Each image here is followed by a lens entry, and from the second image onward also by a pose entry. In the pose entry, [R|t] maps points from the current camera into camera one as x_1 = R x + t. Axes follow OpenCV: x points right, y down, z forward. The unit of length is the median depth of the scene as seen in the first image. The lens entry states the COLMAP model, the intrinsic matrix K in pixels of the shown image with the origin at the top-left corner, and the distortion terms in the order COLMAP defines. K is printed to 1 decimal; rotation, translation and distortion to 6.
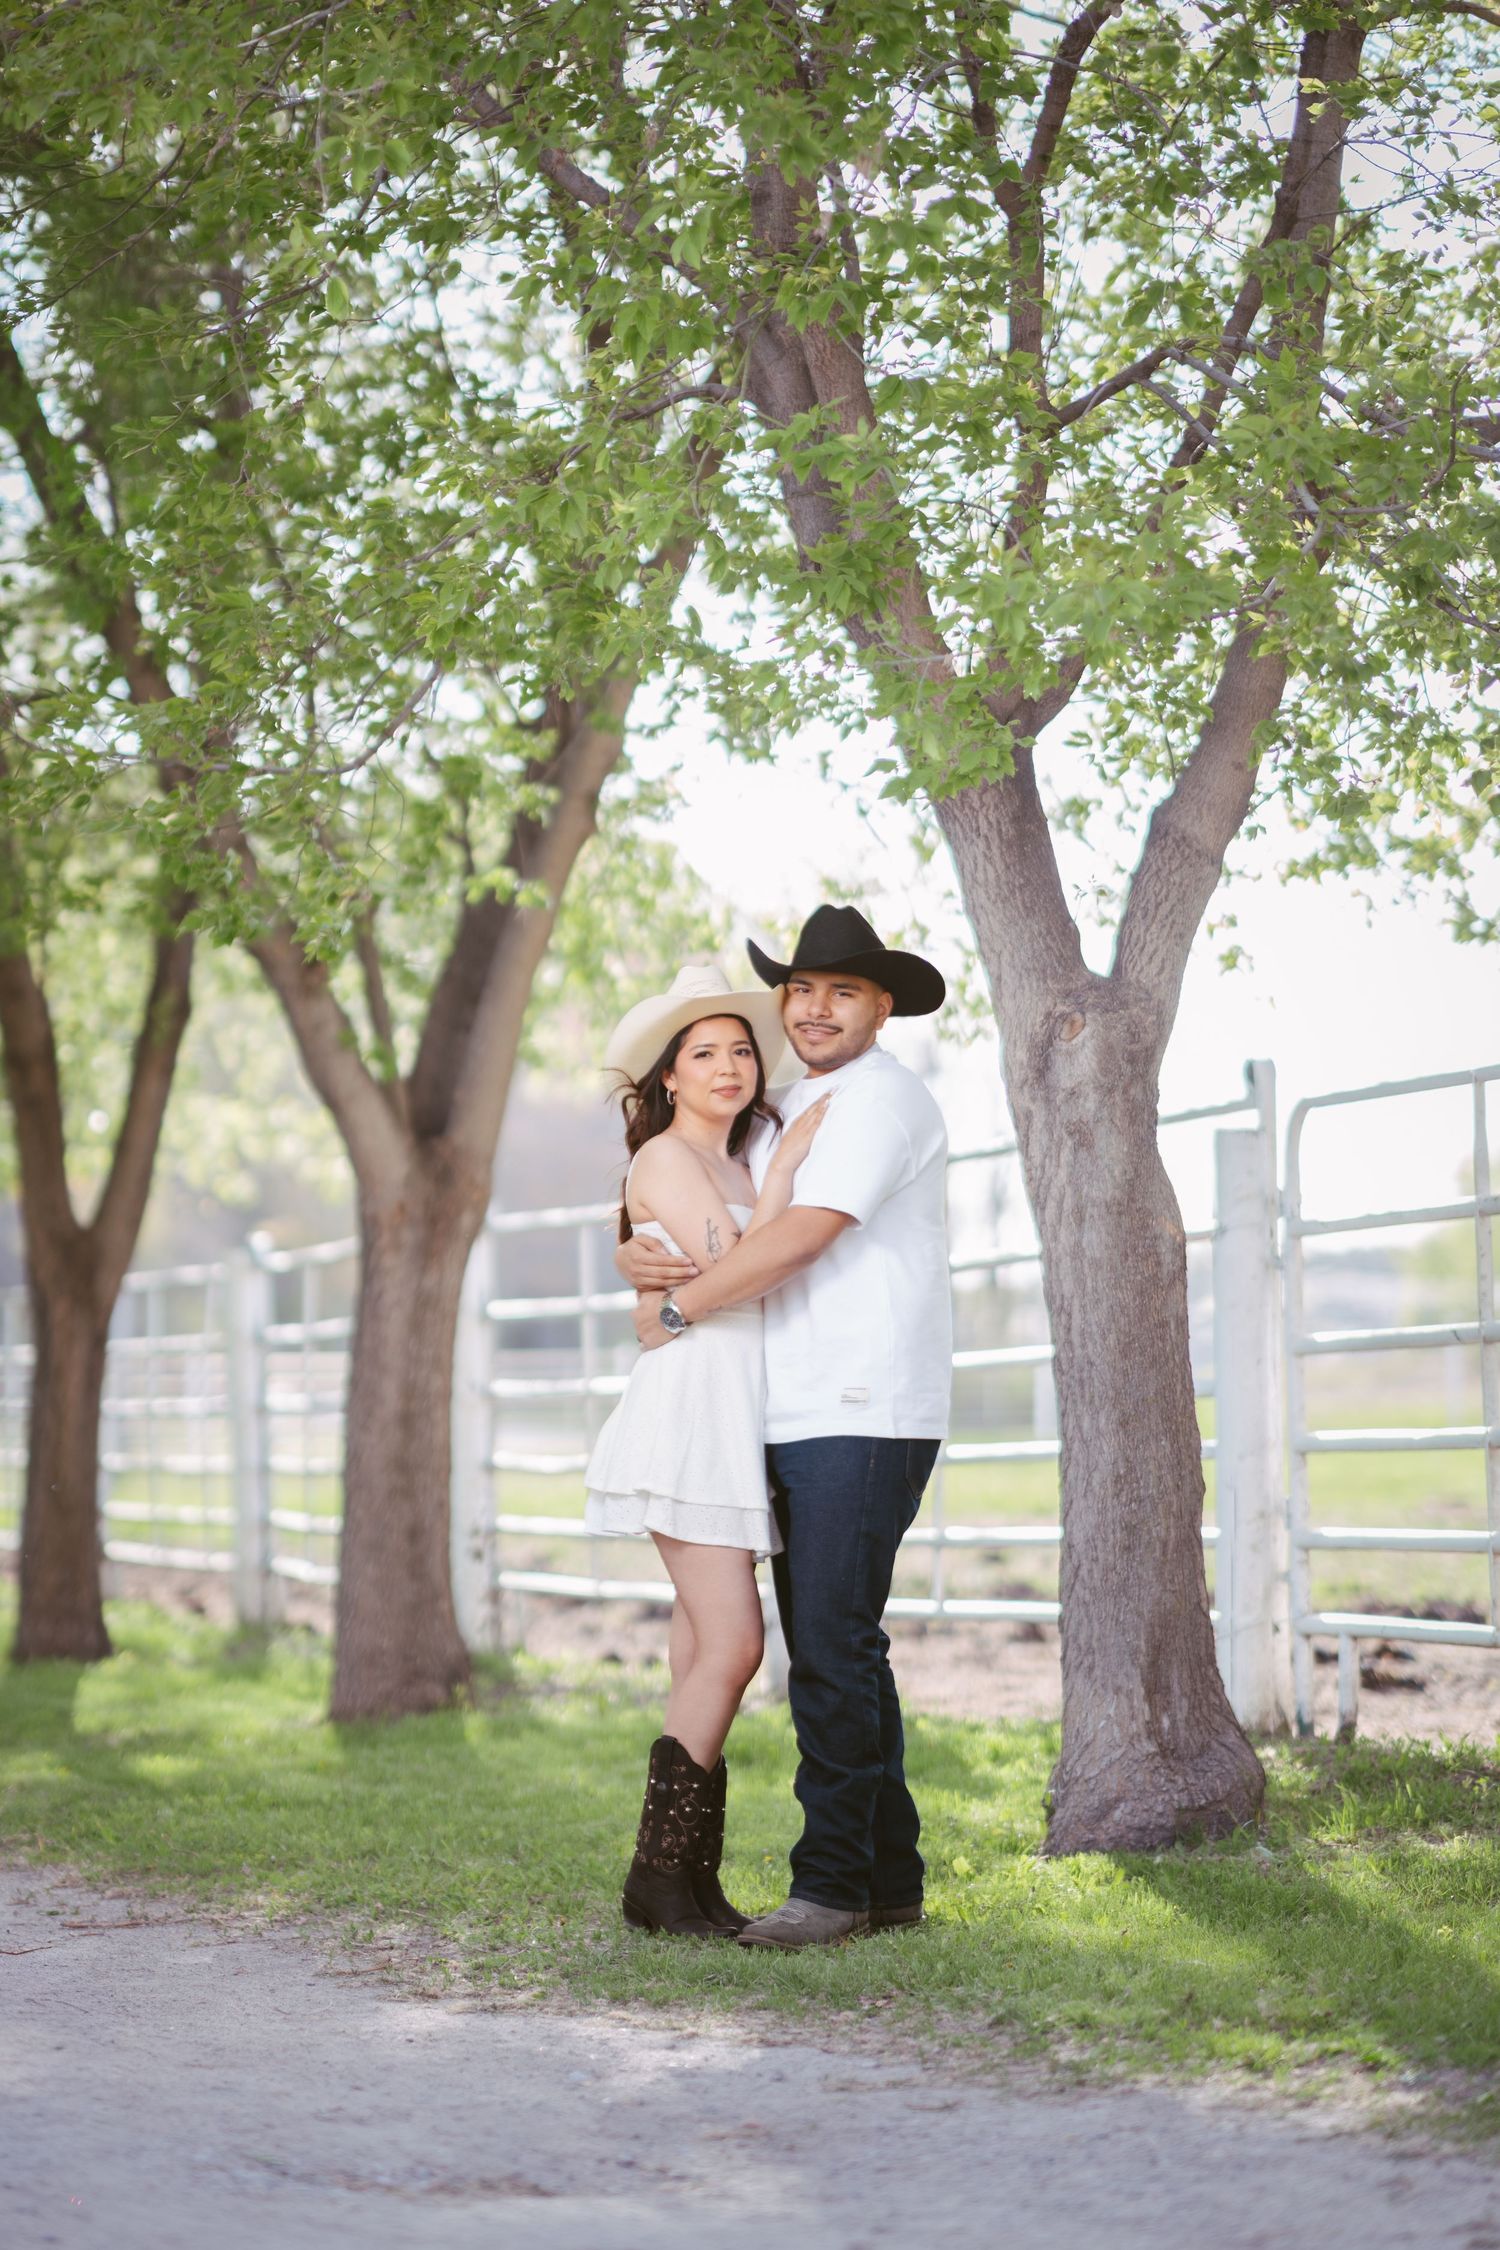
lens RADIAL K [[5630.7, 0, 750.0], [0, 5630.7, 1125.0], [0, 0, 1]] dist [0.013264, 0.232291]
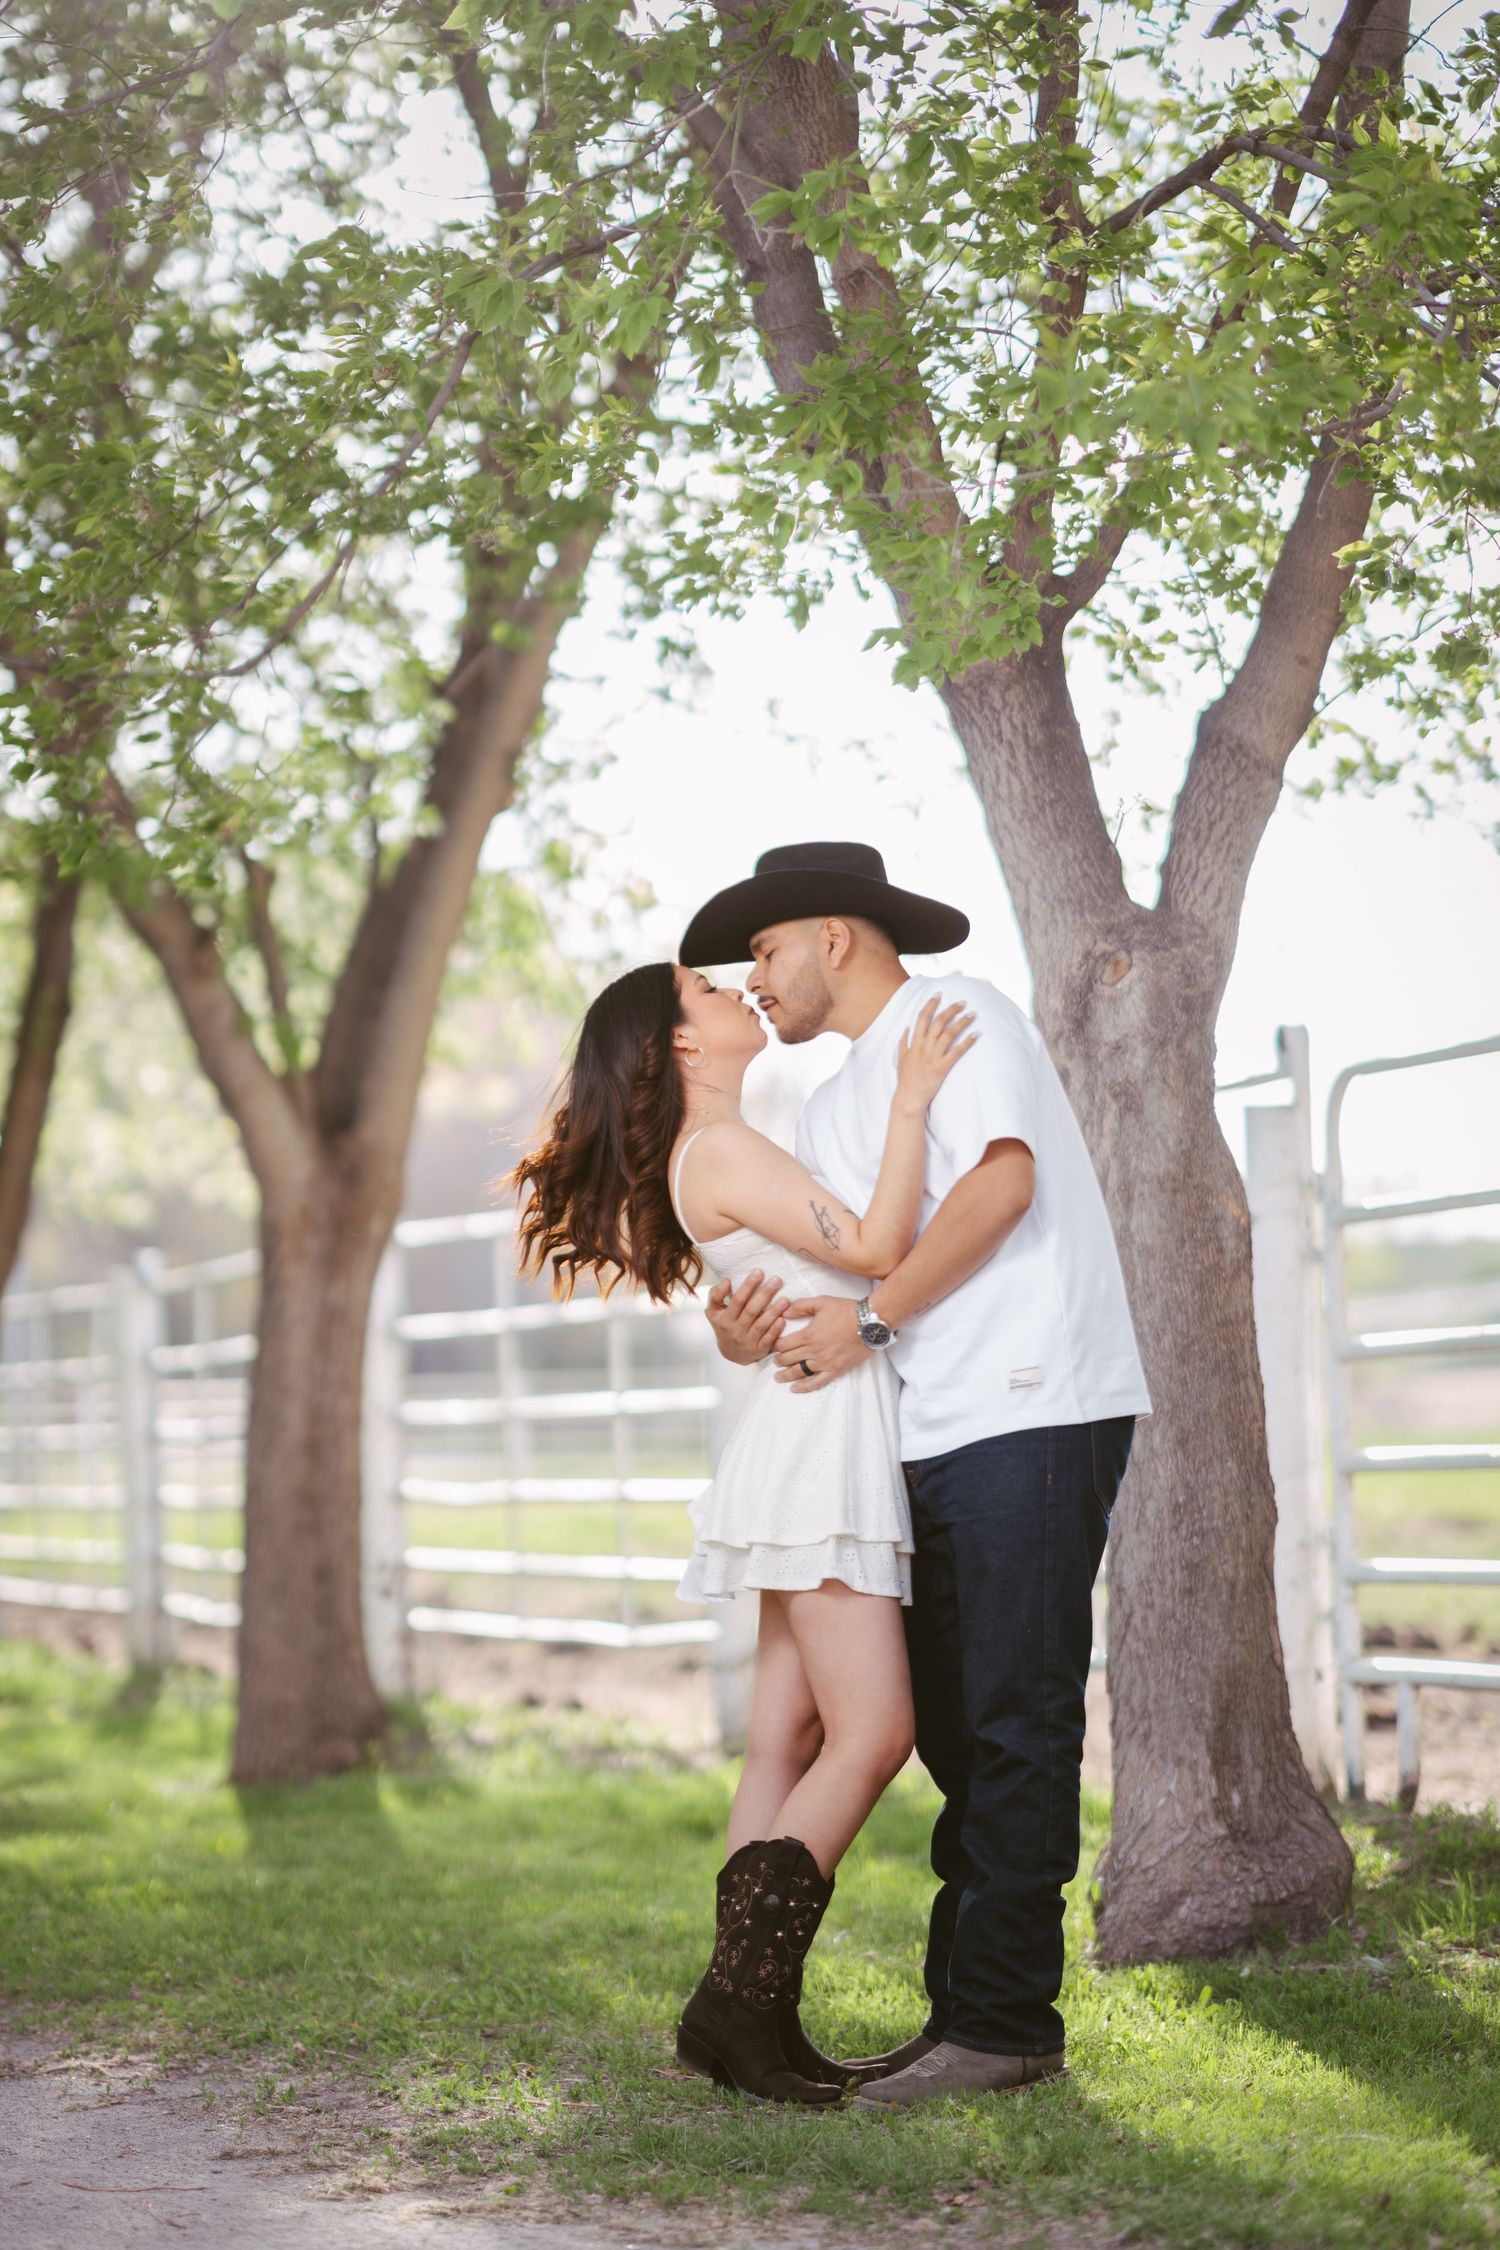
lens RADIAL K [[5333.0, 0, 750.0], [0, 5333.0, 1125.0], [0, 0, 1]] dist [-0.022209, 0.460285]
pose [[0.999645, -0.009623, 0.024858, -0.016016], [0.009814, 0.999923, -0.007555, 0.010615], [-0.024783, 0.007796, 0.999662, 0.197017]]
